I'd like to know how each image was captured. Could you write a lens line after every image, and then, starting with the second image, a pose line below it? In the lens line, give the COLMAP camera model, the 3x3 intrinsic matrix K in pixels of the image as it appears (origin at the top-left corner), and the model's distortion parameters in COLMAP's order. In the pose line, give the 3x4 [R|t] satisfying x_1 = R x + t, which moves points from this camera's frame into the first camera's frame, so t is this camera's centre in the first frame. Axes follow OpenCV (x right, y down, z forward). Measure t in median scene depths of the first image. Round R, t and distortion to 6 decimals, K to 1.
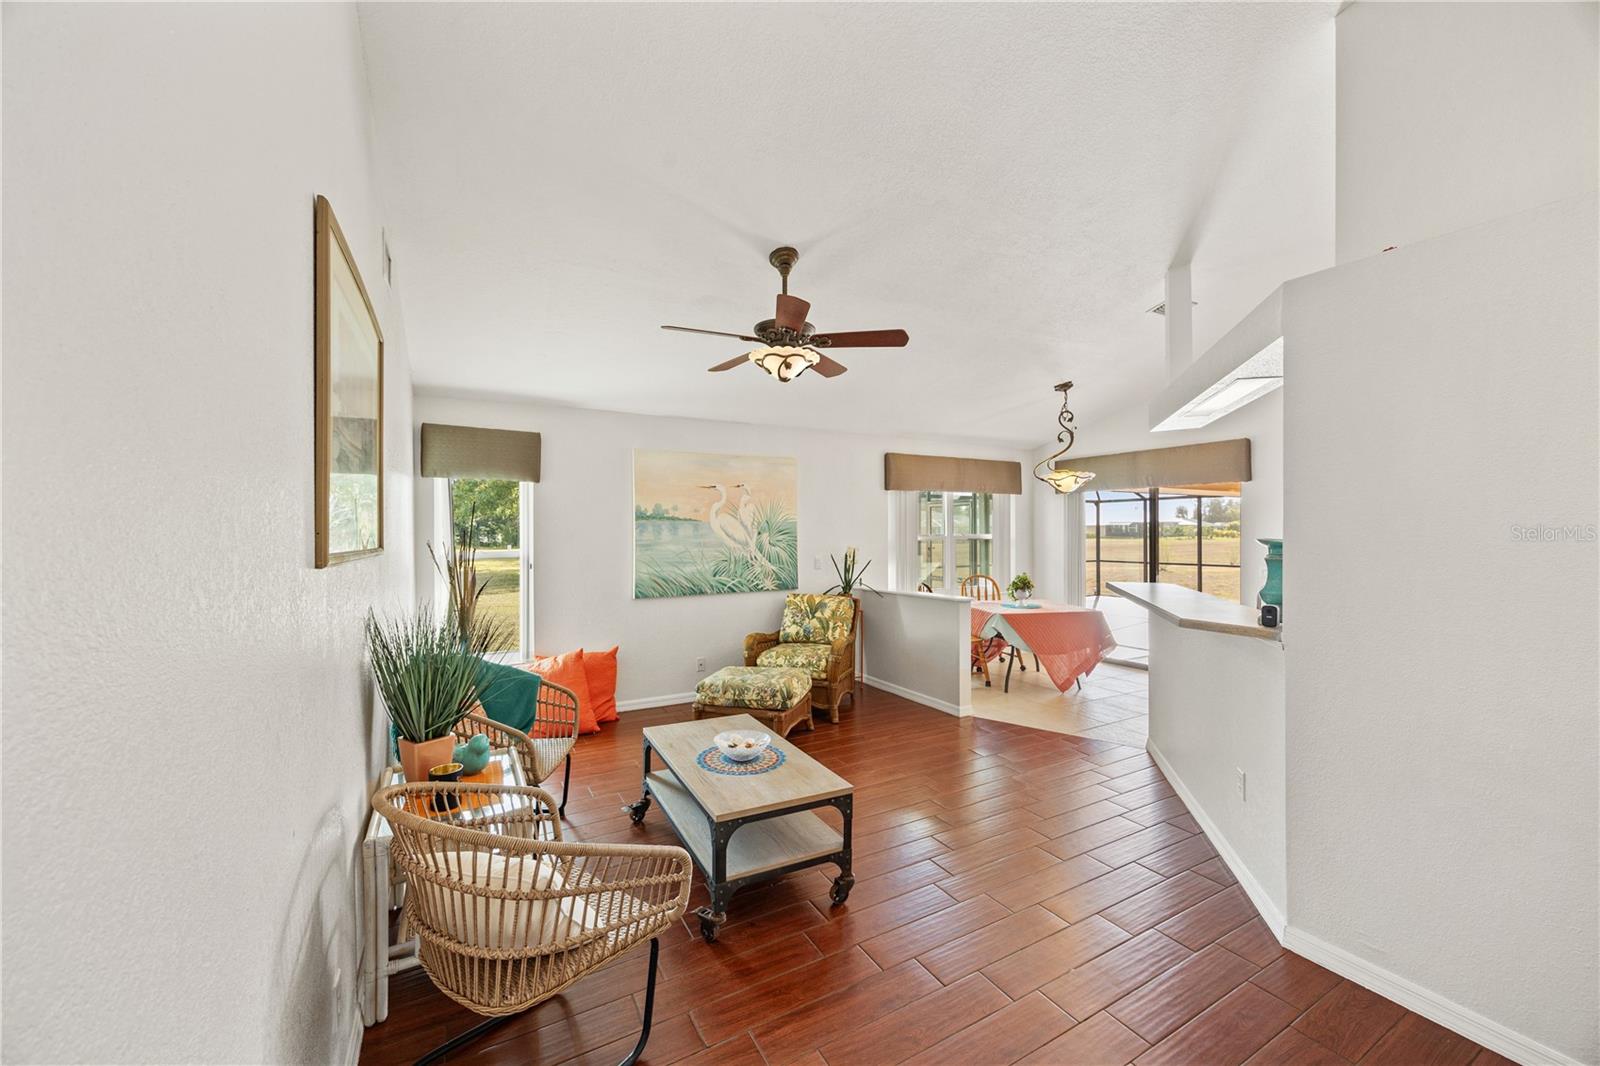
lens RADIAL K [[613.0, 0, 807.6], [0, 613.0, 528.3], [0, 0, 1]] dist [0.000121, 0.000283]
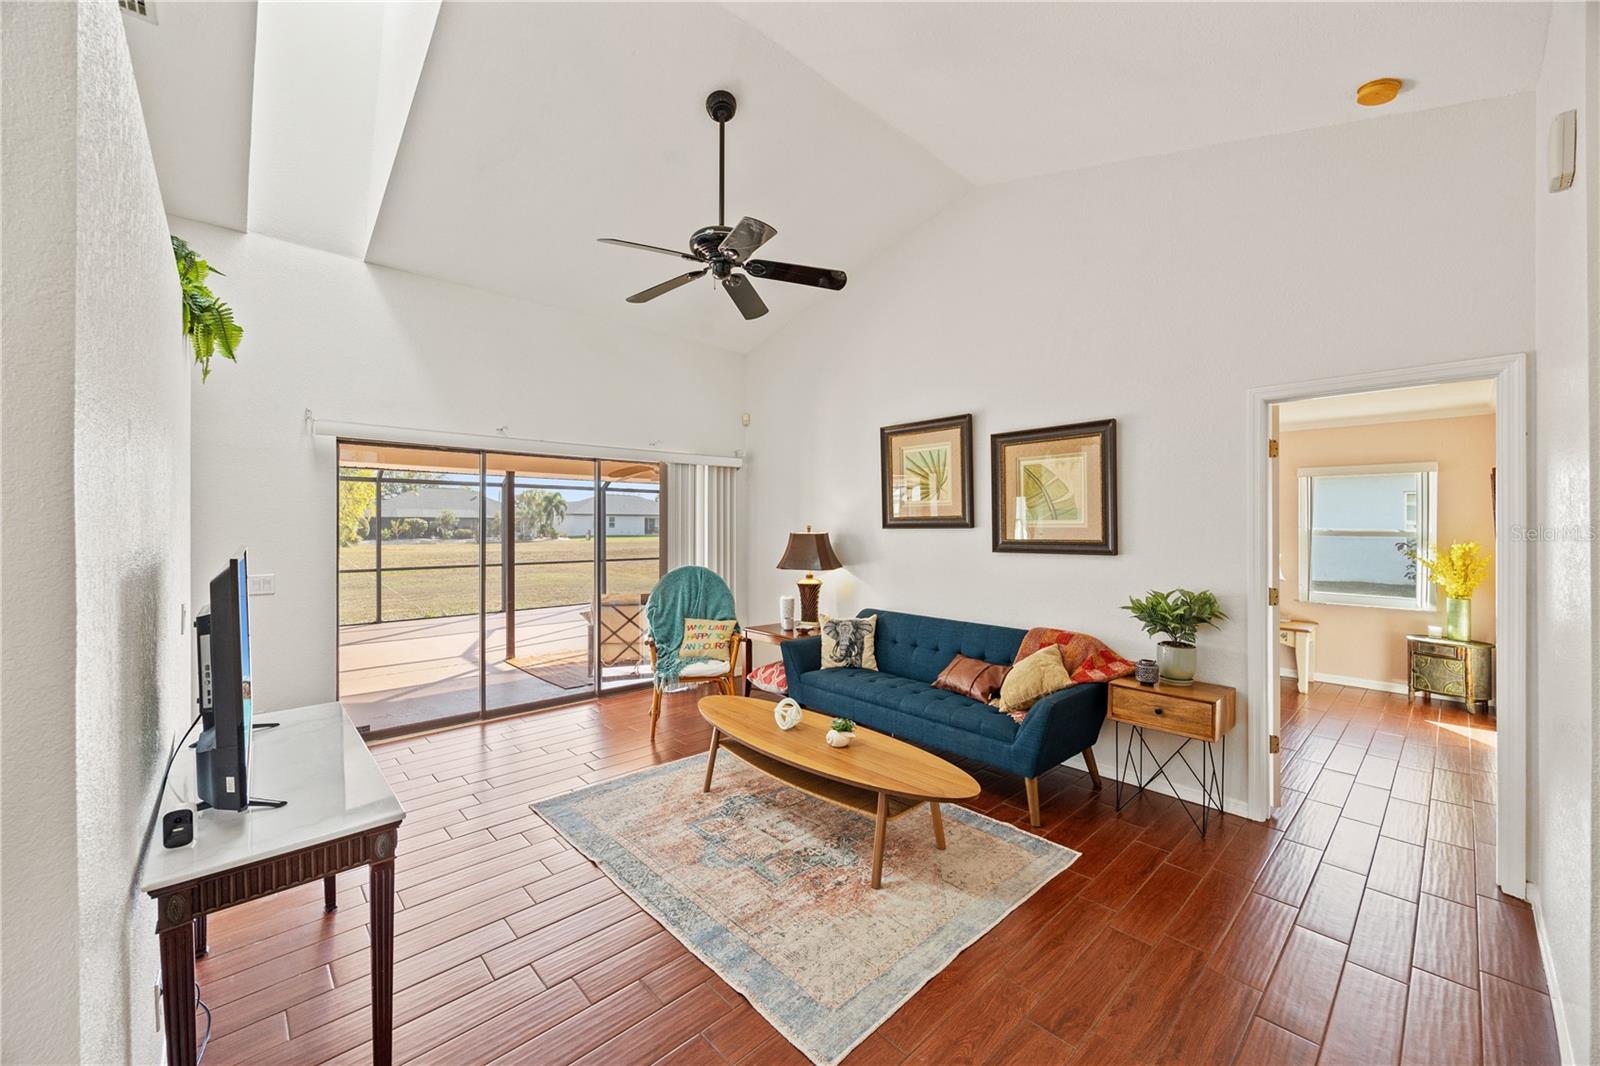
lens RADIAL K [[613.0, 0, 801.2], [0, 613.0, 527.7], [0, 0, 1]] dist [0.000121, 0.000283]
pose [[0.968040, -0.000727, 0.250794, 1.199711], [-0.001570, 0.999959, 0.008957, -0.000643], [-0.250790, -0.009064, 0.967999, 0.192986]]
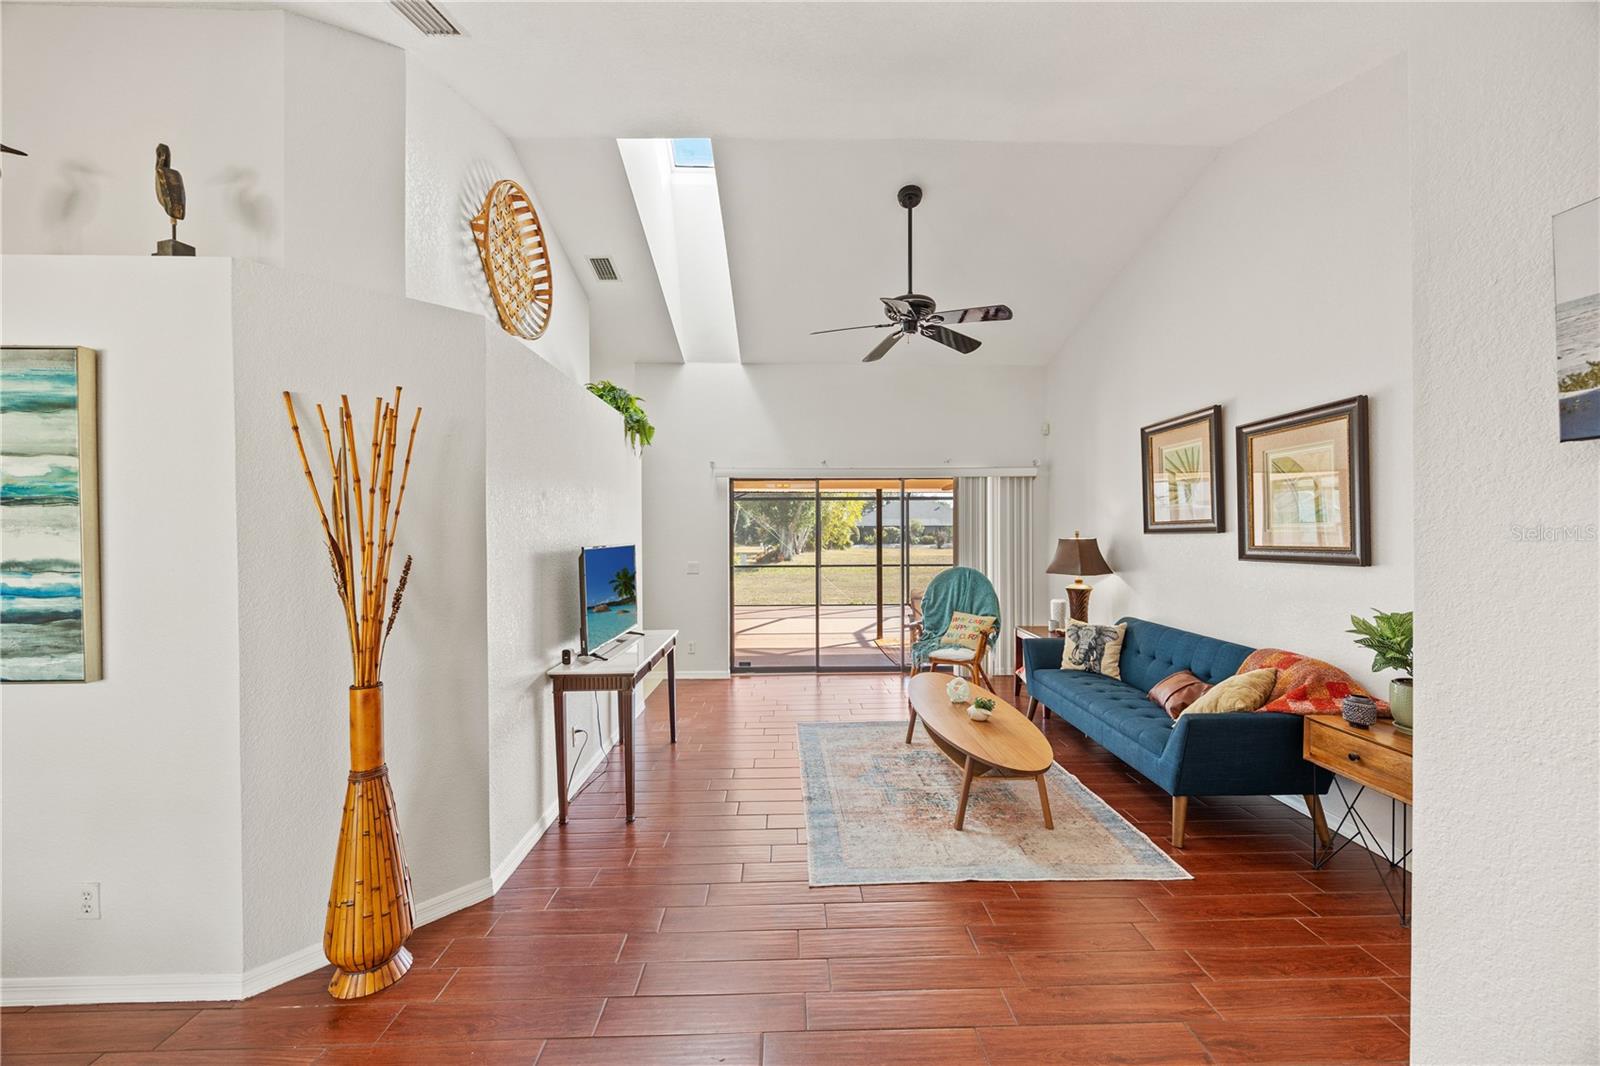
lens RADIAL K [[613.0, 0, 806.8], [0, 613.0, 533.4], [0, 0, 1]] dist [0.000121, 0.000283]
pose [[0.893800, -0.004146, -0.448446, 1.484331], [0.007297, 0.999959, 0.005298, -0.000031], [0.448406, -0.008008, 0.893794, 0.068609]]
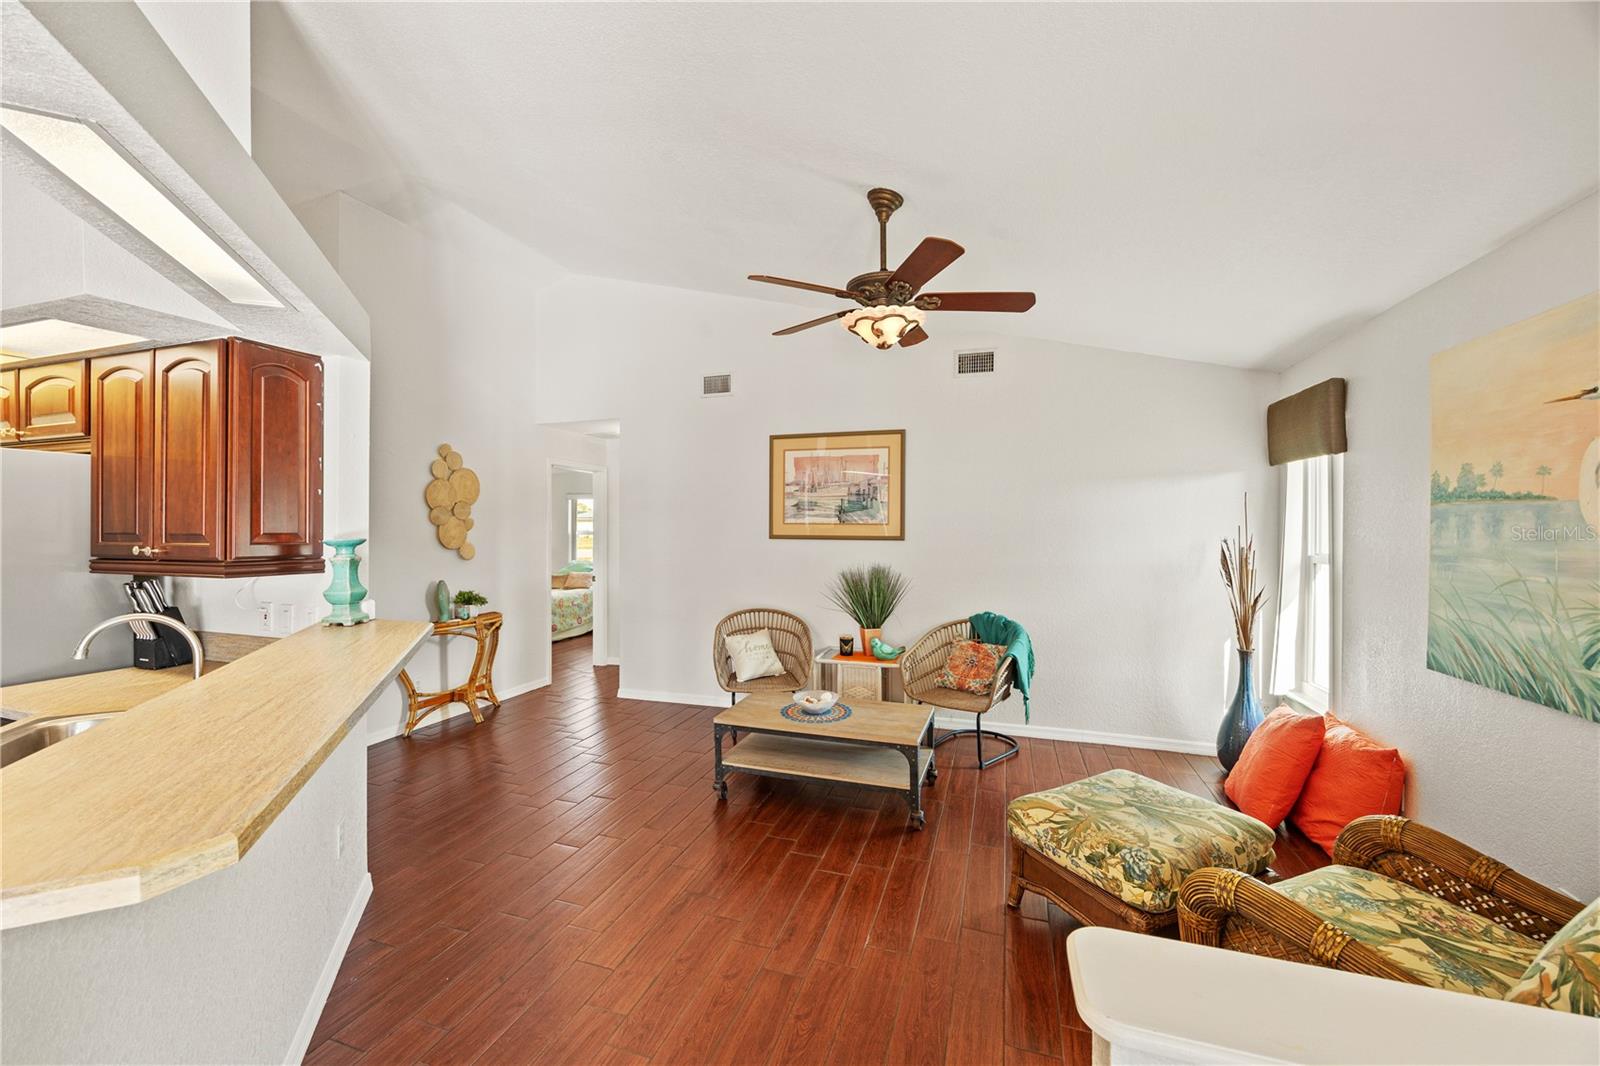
lens RADIAL K [[613.0, 0, 809.5], [0, 613.0, 530.5], [0, 0, 1]] dist [0.000121, 0.000283]
pose [[-0.727905, 0.004322, -0.685664, 0.367568], [0.004472, 0.999989, 0.001556, 0.003896], [0.685664, -0.001934, -0.727916, 0.942602]]
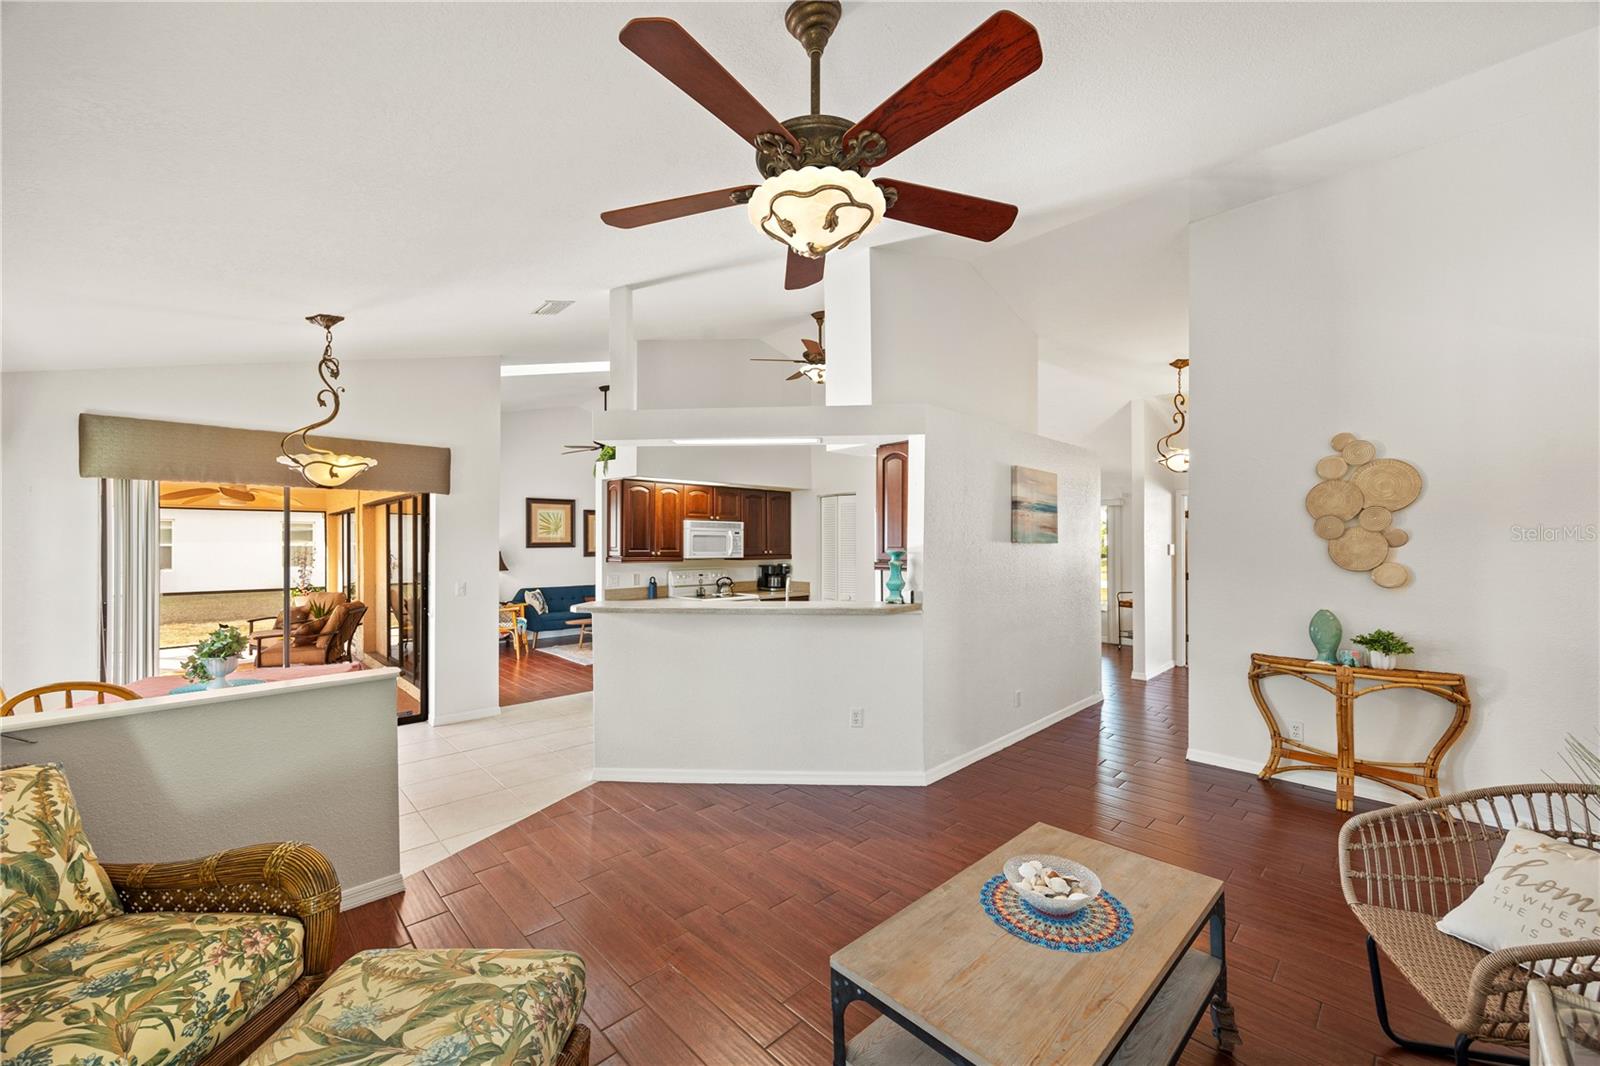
lens RADIAL K [[613.0, 0, 797.9], [0, 613.0, 541.9], [0, 0, 1]] dist [0.000121, 0.000283]
pose [[-0.266411, 0.005818, 0.963842, -0.322004], [0.000175, 0.999982, -0.005988, 0.002225], [-0.963860, -0.001427, -0.266407, 0.709007]]
